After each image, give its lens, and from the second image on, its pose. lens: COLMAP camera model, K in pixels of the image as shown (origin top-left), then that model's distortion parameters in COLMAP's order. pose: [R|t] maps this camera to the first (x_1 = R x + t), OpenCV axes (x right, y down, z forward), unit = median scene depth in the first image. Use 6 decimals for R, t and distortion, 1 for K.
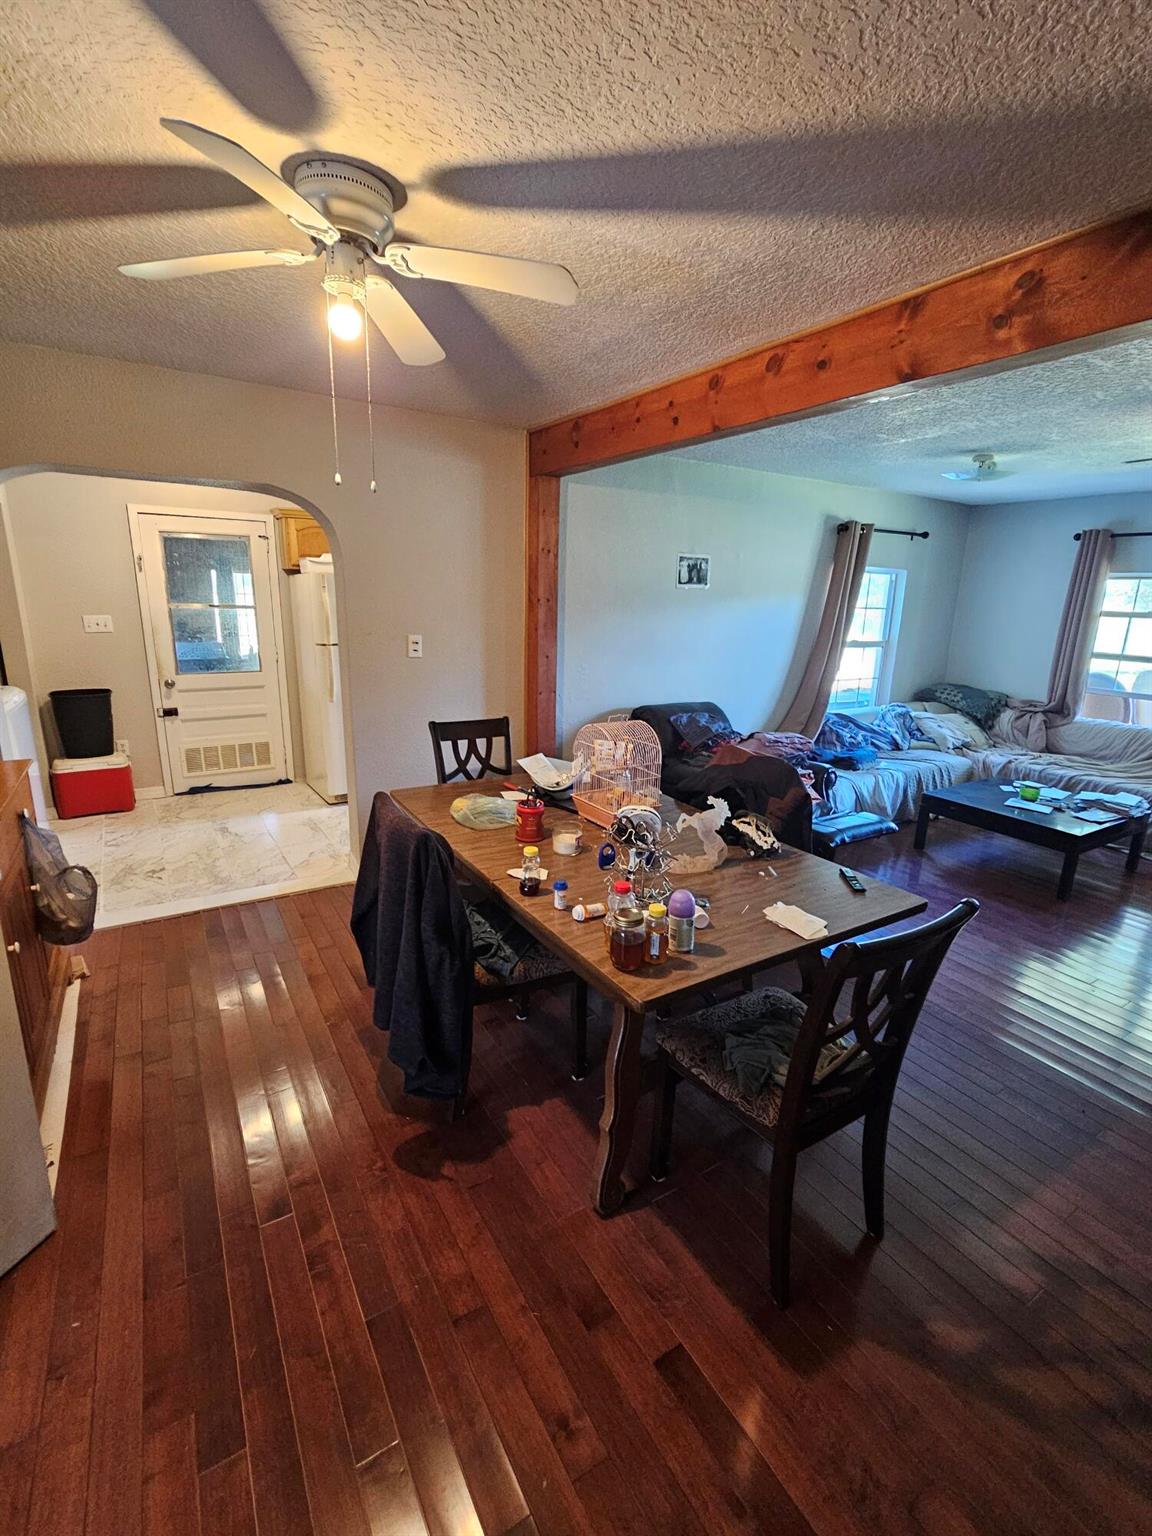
lens RADIAL K [[682.3, 0, 575.0], [0, 682.3, 777.2], [0, 0, 1]] dist [0.002684, -0.000129]
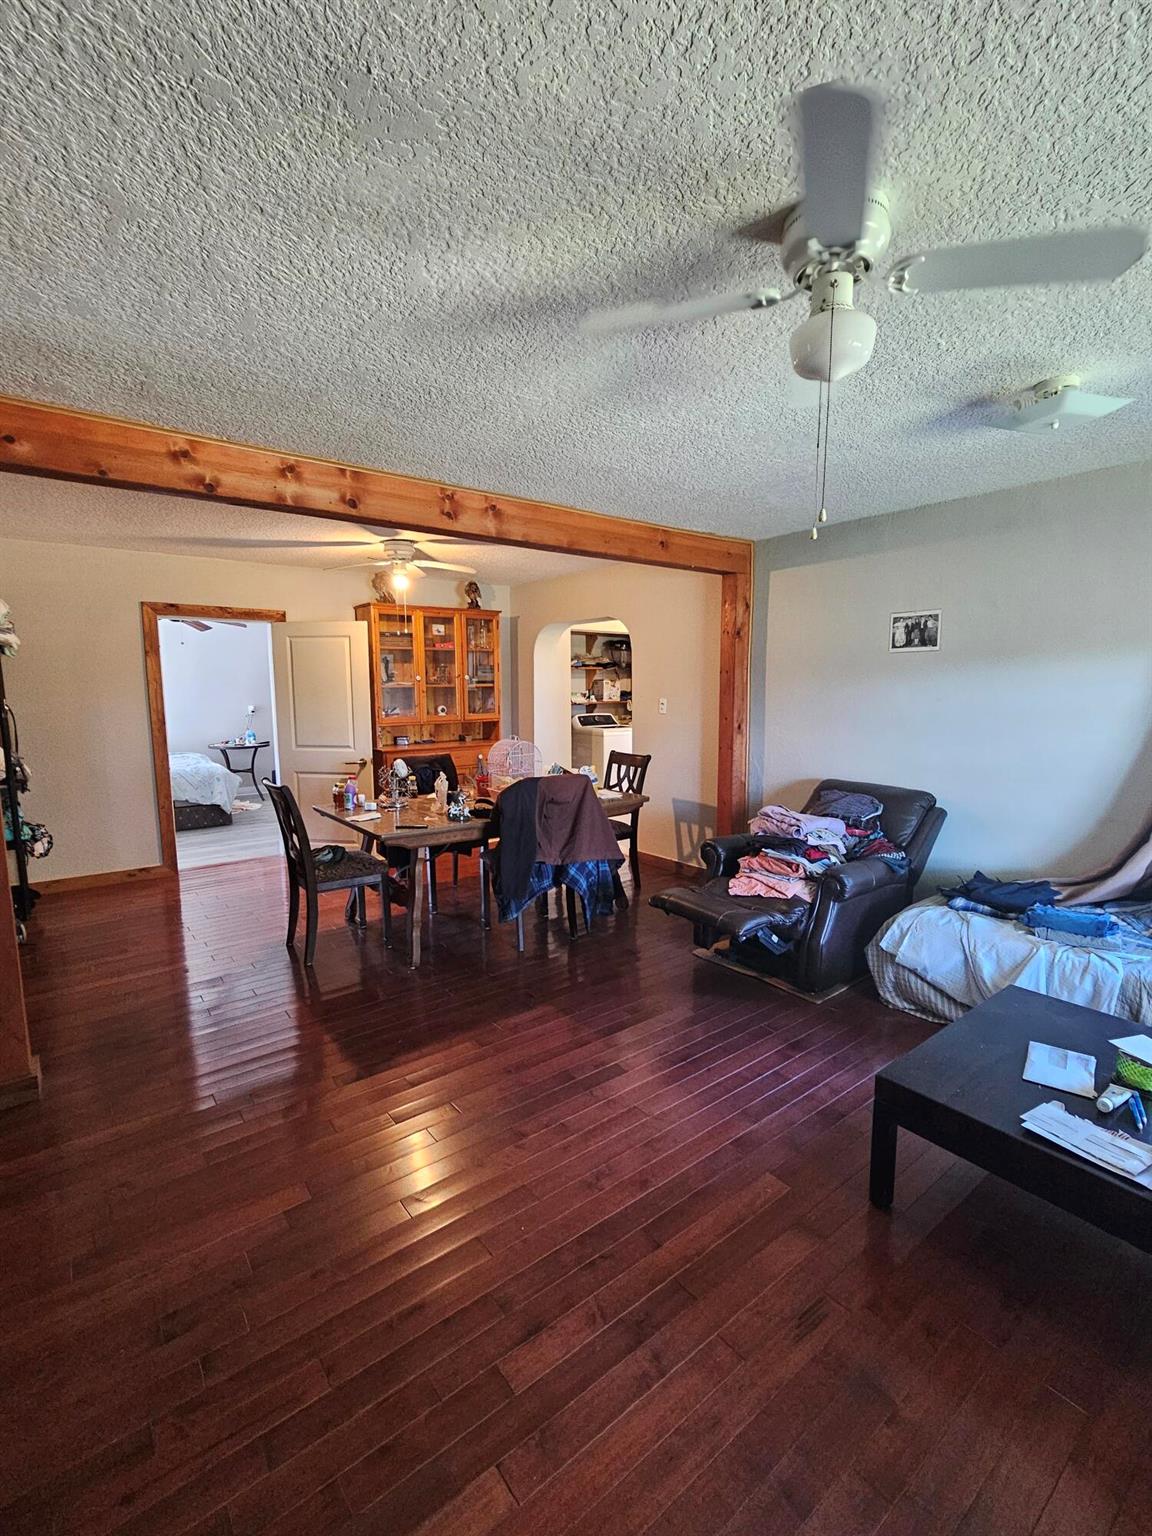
lens RADIAL K [[682.3, 0, 576.3], [0, 682.3, 764.8], [0, 0, 1]] dist [0.002684, -0.000129]
pose [[0.108454, 0.093209, -0.989722, 0.995101], [-0.243810, 0.967681, 0.064416, -0.096744], [0.963740, 0.234318, 0.127674, 0.536365]]
